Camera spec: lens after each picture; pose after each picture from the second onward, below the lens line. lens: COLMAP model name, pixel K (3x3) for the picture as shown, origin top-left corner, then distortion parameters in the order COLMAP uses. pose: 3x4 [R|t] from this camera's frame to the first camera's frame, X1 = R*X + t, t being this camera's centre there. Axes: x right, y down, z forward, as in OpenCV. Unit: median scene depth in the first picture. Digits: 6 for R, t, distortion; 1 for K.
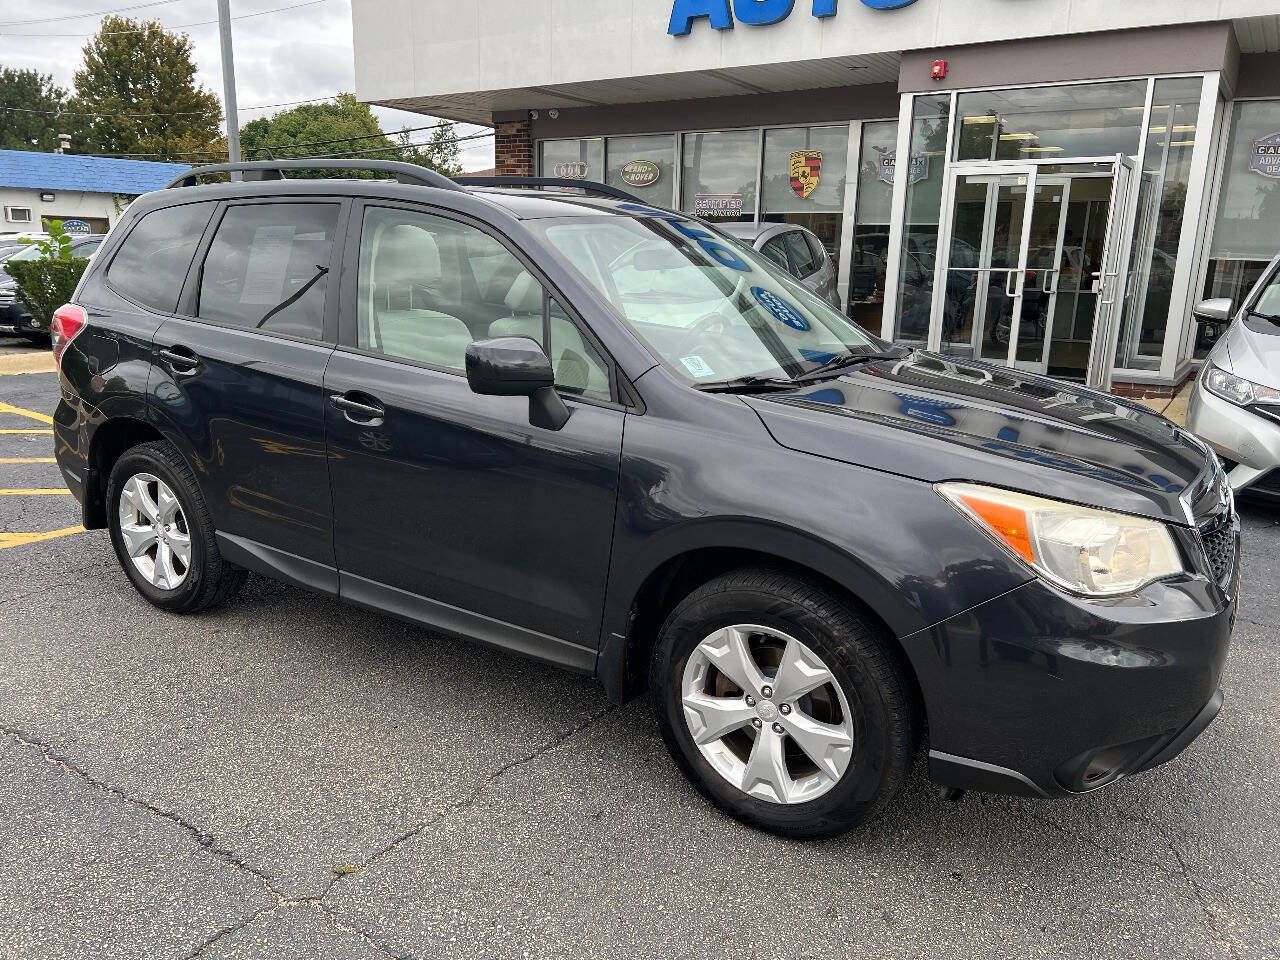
lens RADIAL K [[957.6, 0, 641.6], [0, 957.6, 480.6], [0, 0, 1]] dist [0.066467, -0.079273]
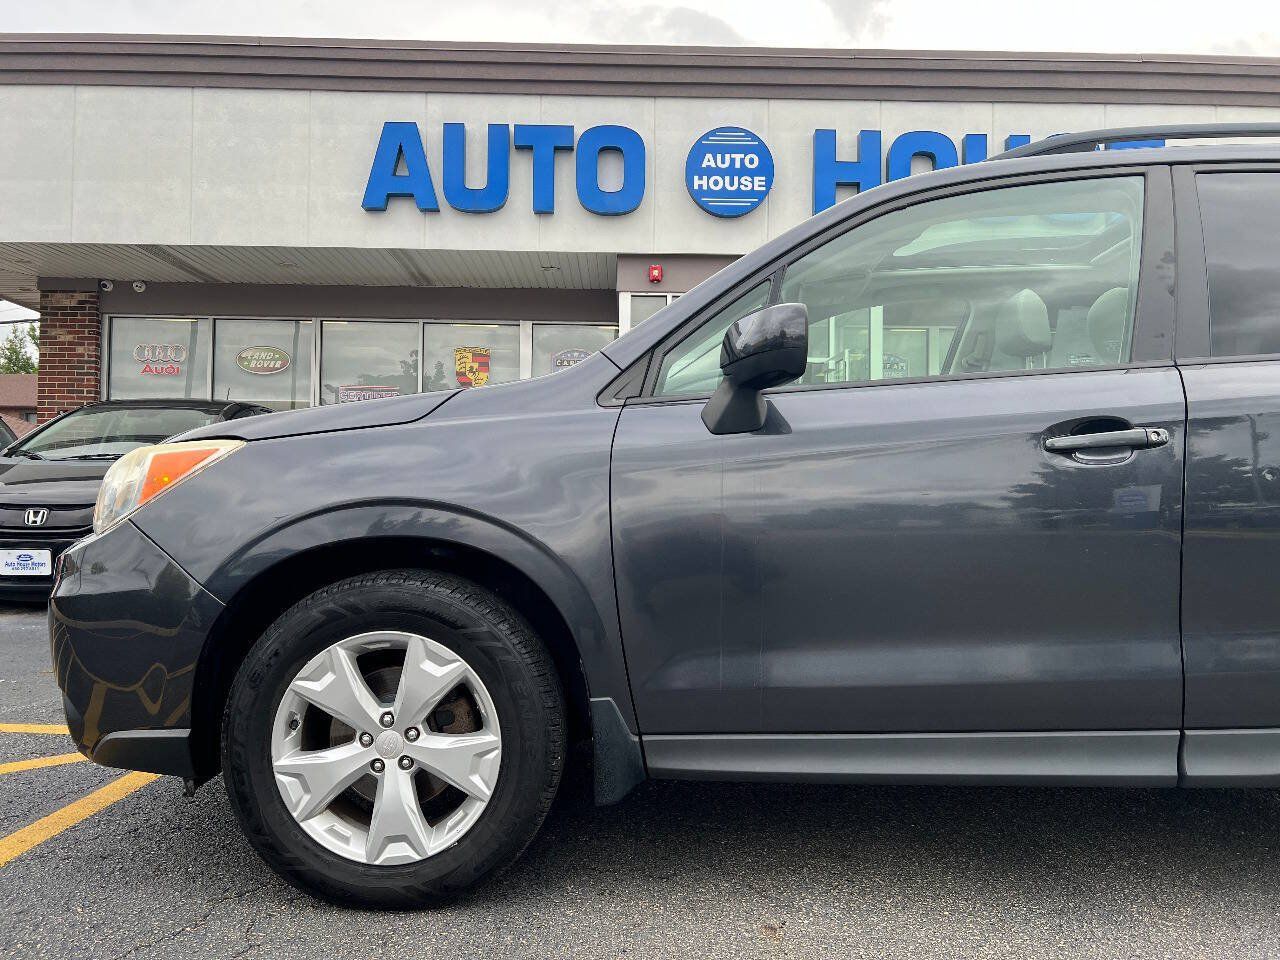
lens RADIAL K [[952.8, 0, 638.4], [0, 952.8, 468.9], [0, 0, 1]] dist [0.060326, -0.062565]
pose [[0.820719, 0.005576, 0.571305, -0.269323], [0.141227, 0.966941, -0.212320, 0.006432], [-0.553602, 0.254939, 0.792799, 0.194782]]
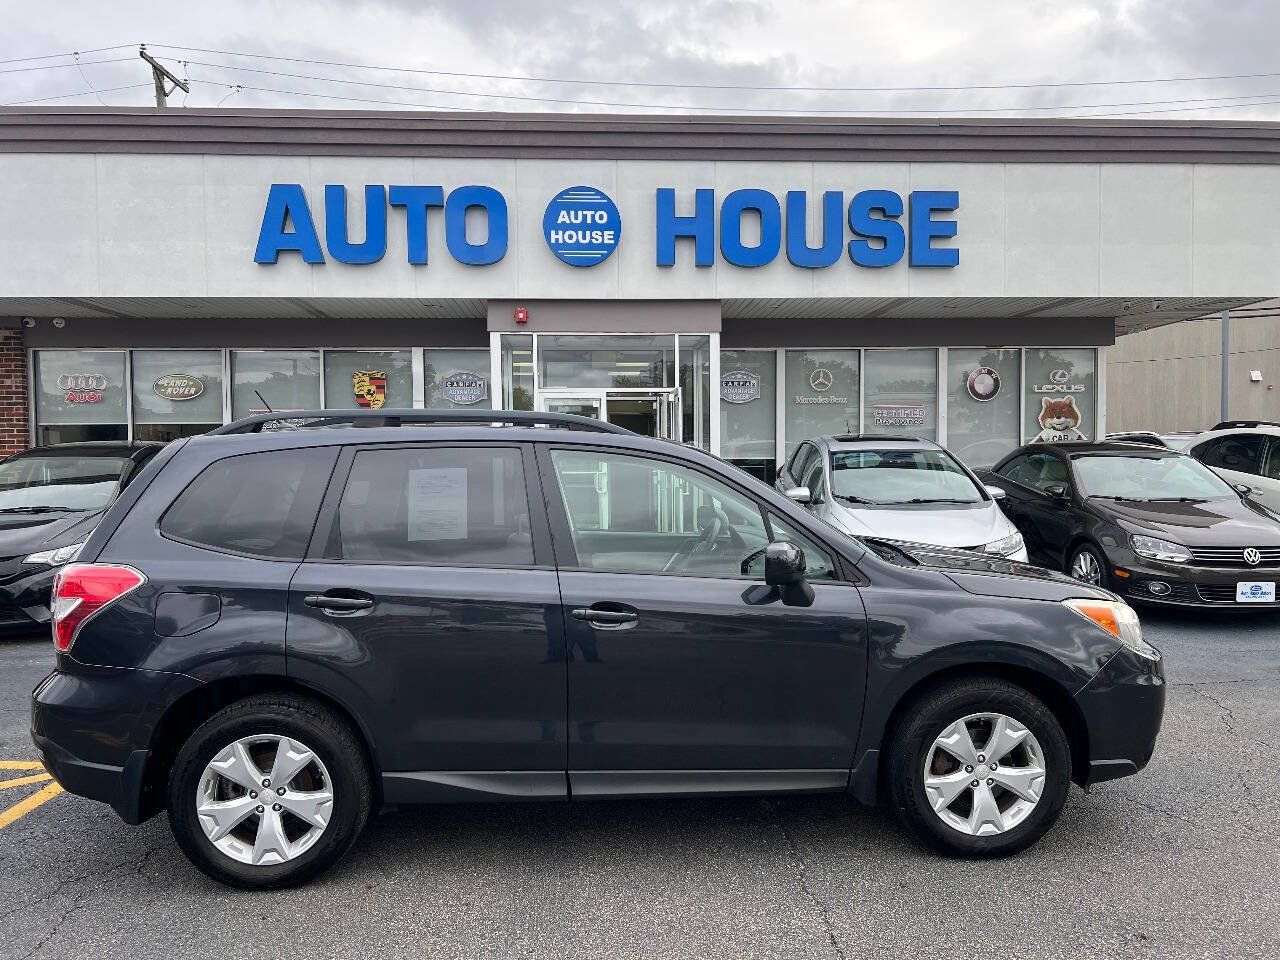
lens RADIAL K [[957.6, 0, 641.6], [0, 957.6, 480.6], [0, 0, 1]] dist [0.066467, -0.079273]
pose [[0.798945, -0.045287, 0.599696, -0.264862], [0.165181, 0.975336, -0.146409, -0.016336], [-0.578275, 0.216031, 0.786720, 0.003424]]
